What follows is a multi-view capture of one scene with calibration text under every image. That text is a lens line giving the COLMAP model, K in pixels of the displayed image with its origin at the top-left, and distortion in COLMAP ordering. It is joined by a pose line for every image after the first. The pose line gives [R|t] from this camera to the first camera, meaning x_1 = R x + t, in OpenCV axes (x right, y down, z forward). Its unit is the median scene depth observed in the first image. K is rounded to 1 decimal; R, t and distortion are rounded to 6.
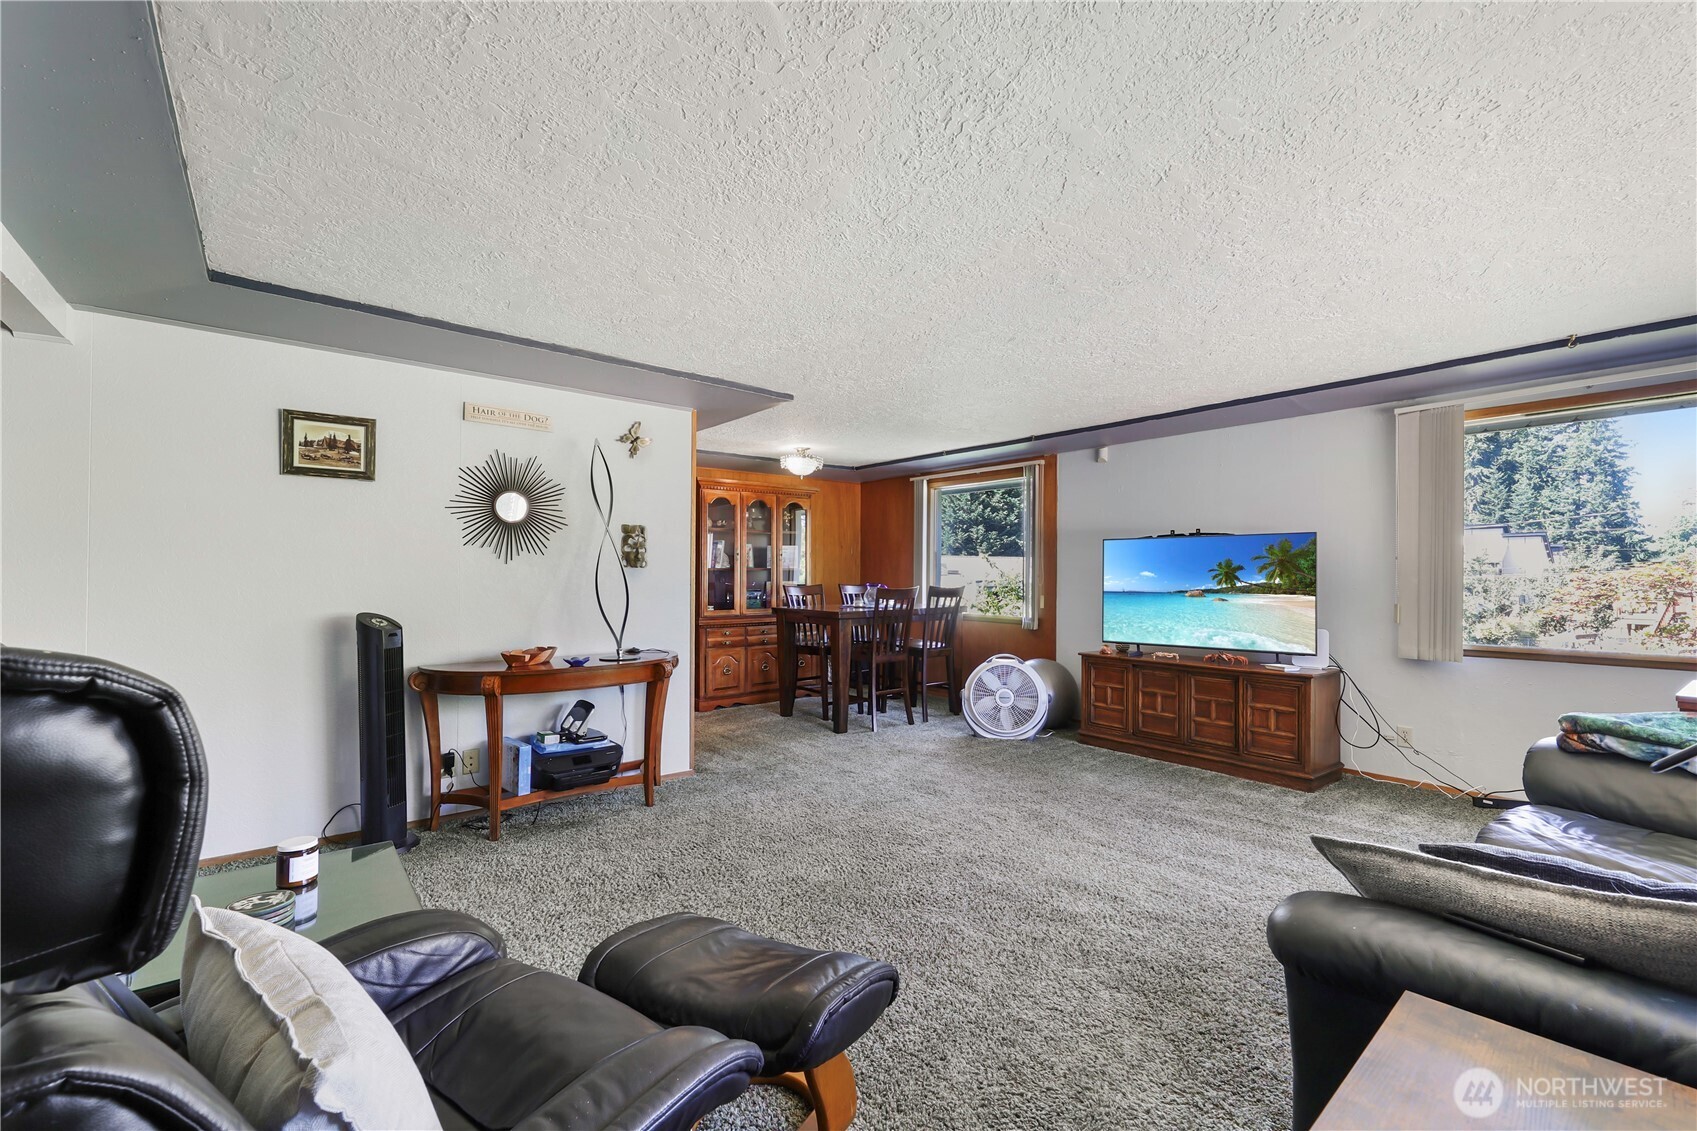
lens RADIAL K [[697.1, 0, 846.7], [0, 697.1, 573.6], [0, 0, 1]] dist [0.001196, 0.000096]
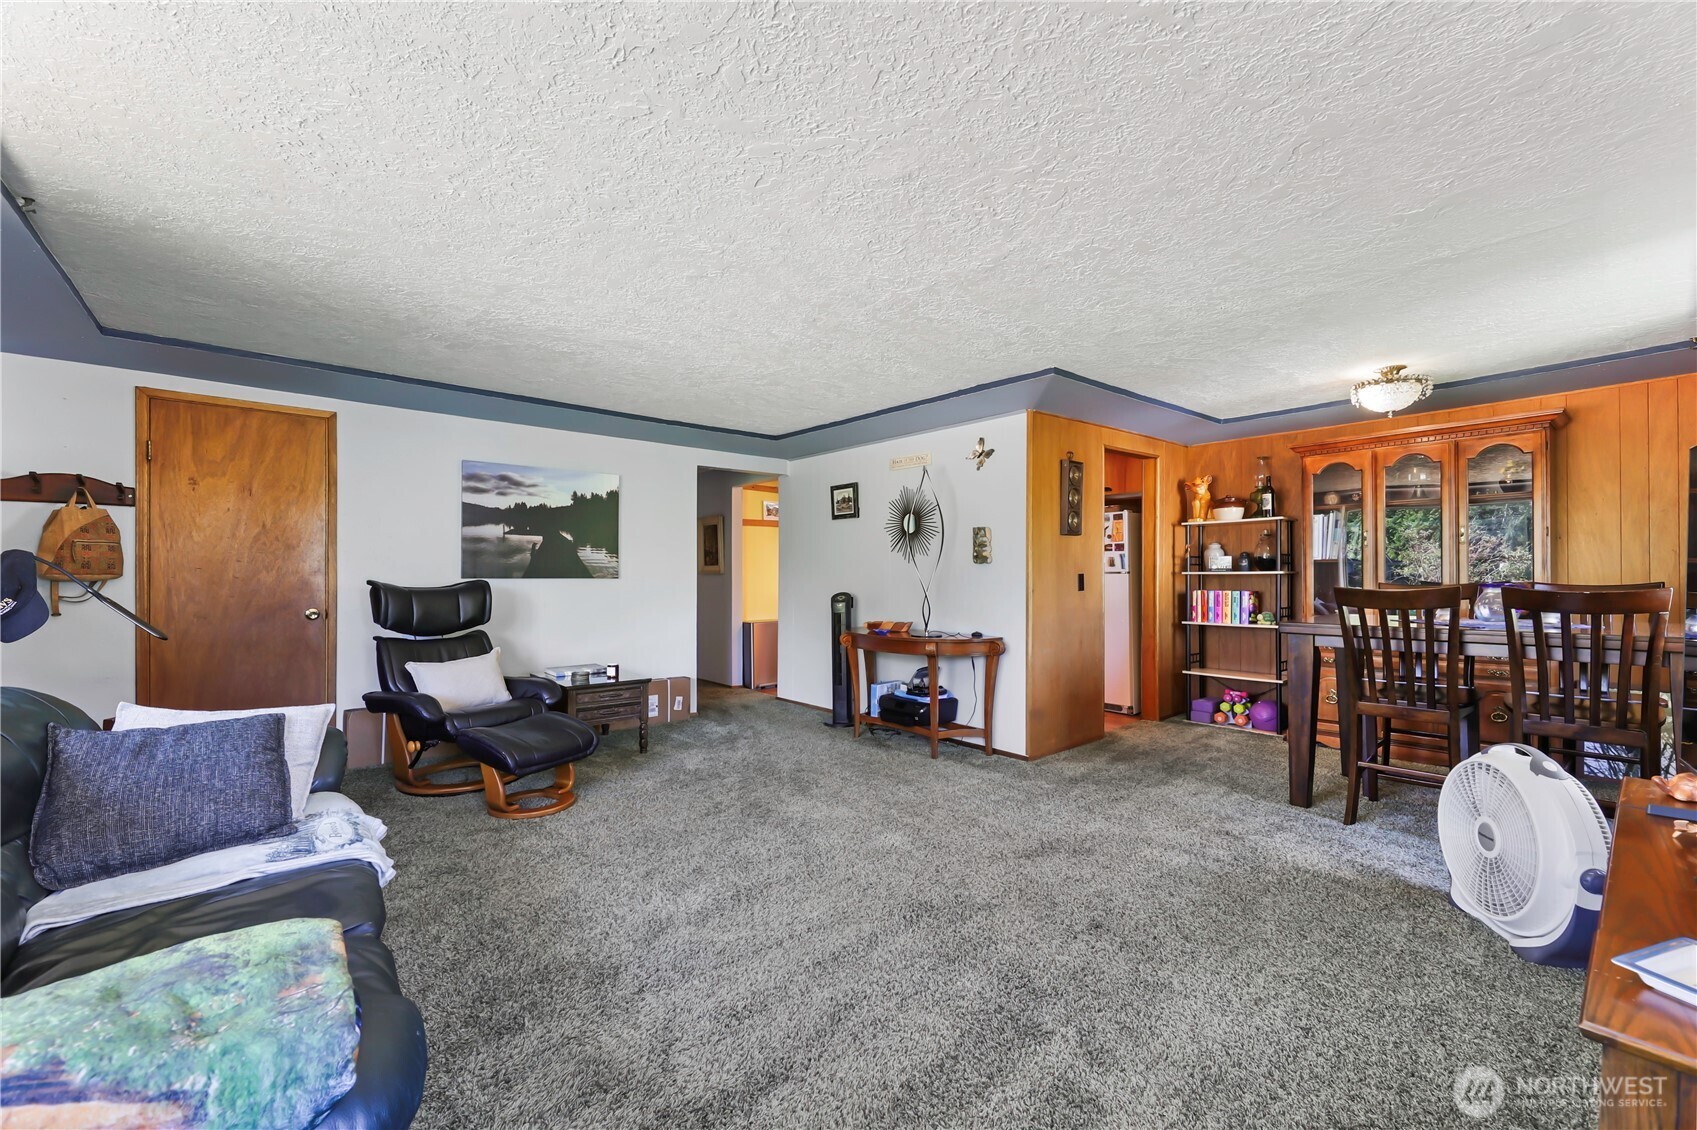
lens RADIAL K [[697.1, 0, 854.0], [0, 697.1, 570.7], [0, 0, 1]] dist [0.001196, 0.000096]
pose [[0.019153, -0.004113, -0.999808, 0.923364], [0.004866, 0.999980, -0.004020, 0.008040], [0.999805, -0.004788, 0.019172, 0.813464]]
